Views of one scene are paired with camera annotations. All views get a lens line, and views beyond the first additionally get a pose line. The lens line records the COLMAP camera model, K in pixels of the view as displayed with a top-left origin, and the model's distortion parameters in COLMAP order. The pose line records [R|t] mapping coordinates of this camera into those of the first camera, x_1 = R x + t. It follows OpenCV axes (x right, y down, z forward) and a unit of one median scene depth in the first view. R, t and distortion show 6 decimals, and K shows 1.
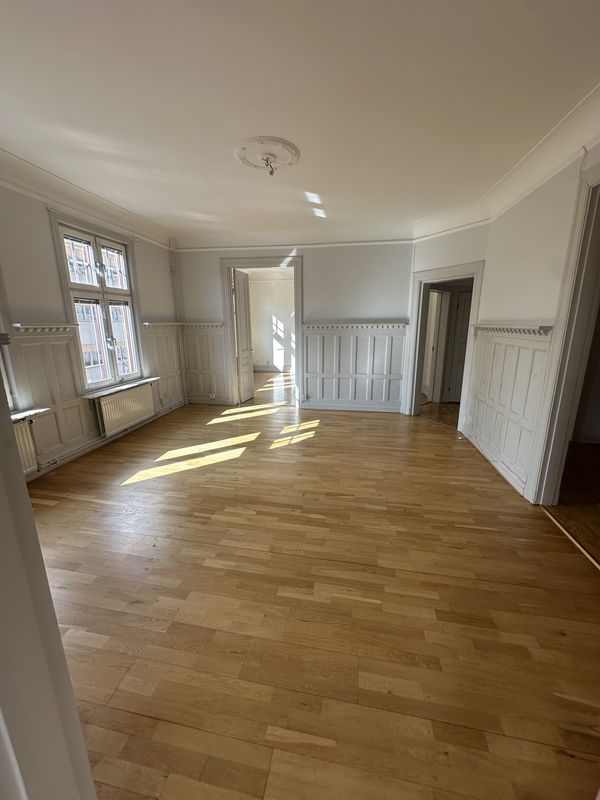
lens RADIAL K [[322.1, 0, 300.0], [0, 322.1, 400.0], [0, 0, 1]] dist [0.001862, 0.000128]
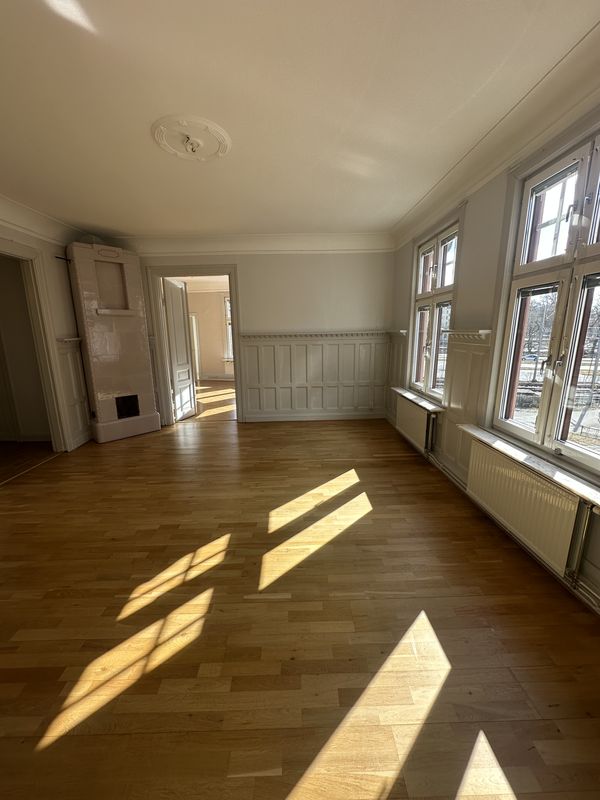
lens RADIAL K [[322.1, 0, 300.0], [0, 322.1, 400.0], [0, 0, 1]] dist [0.001862, 0.000128]
pose [[-0.981326, 0.057491, -0.183558, -0.129462], [-0.027186, 0.903255, 0.428242, -0.355589], [0.190420, 0.425235, -0.884825, 1.470079]]
